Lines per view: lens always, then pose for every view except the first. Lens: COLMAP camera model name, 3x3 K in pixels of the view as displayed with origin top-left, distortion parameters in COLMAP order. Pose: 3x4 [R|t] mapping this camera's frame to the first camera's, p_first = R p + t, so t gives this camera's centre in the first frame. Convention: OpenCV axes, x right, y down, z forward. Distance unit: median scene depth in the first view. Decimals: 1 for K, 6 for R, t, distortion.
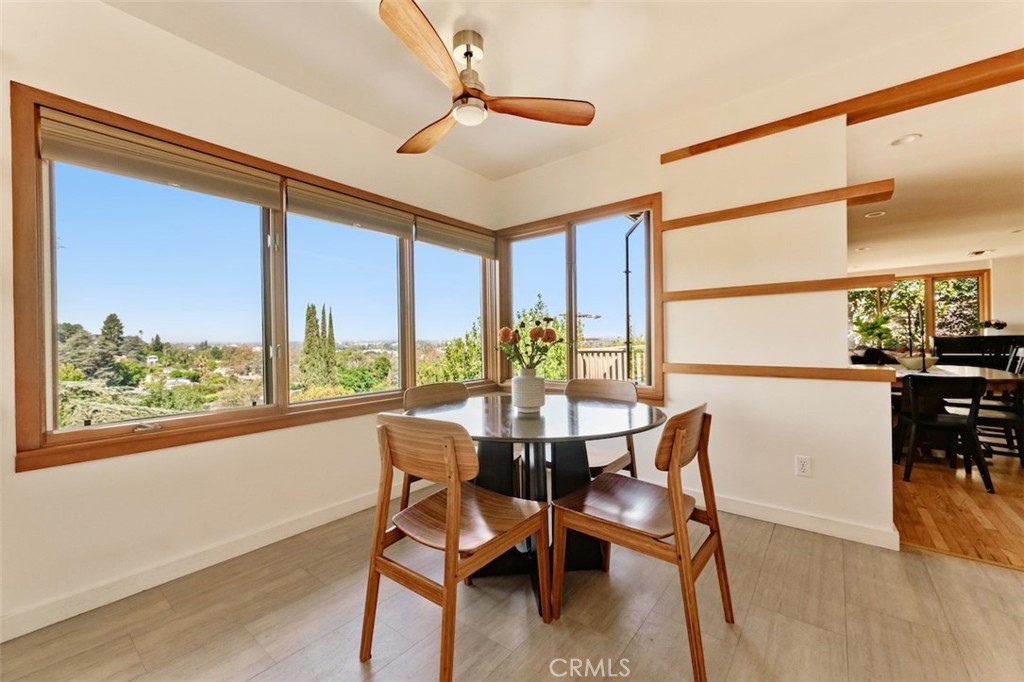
lens RADIAL K [[409.1, 0, 511.2], [0, 409.1, 339.0], [0, 0, 1]] dist [-0.000795, -0.000701]
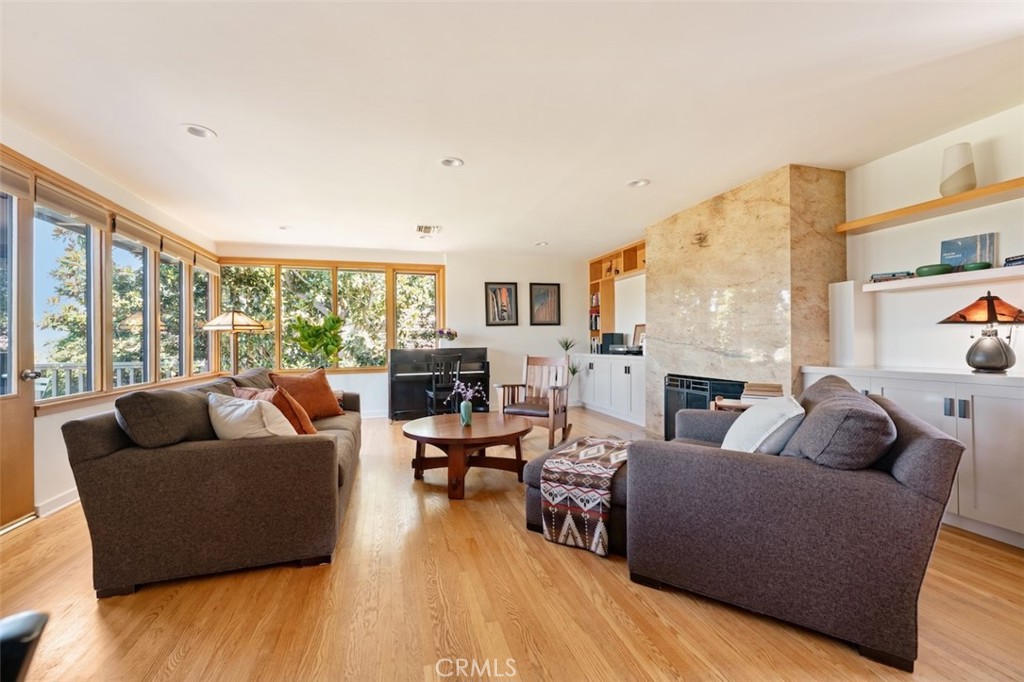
lens RADIAL K [[409.1, 0, 508.7], [0, 409.1, 339.8], [0, 0, 1]] dist [-0.000795, -0.000701]
pose [[0.576245, 0.015718, 0.817126, 0.583531], [-0.001989, 0.999839, -0.017830, -0.010041], [-0.817275, 0.008649, 0.576183, 0.428872]]
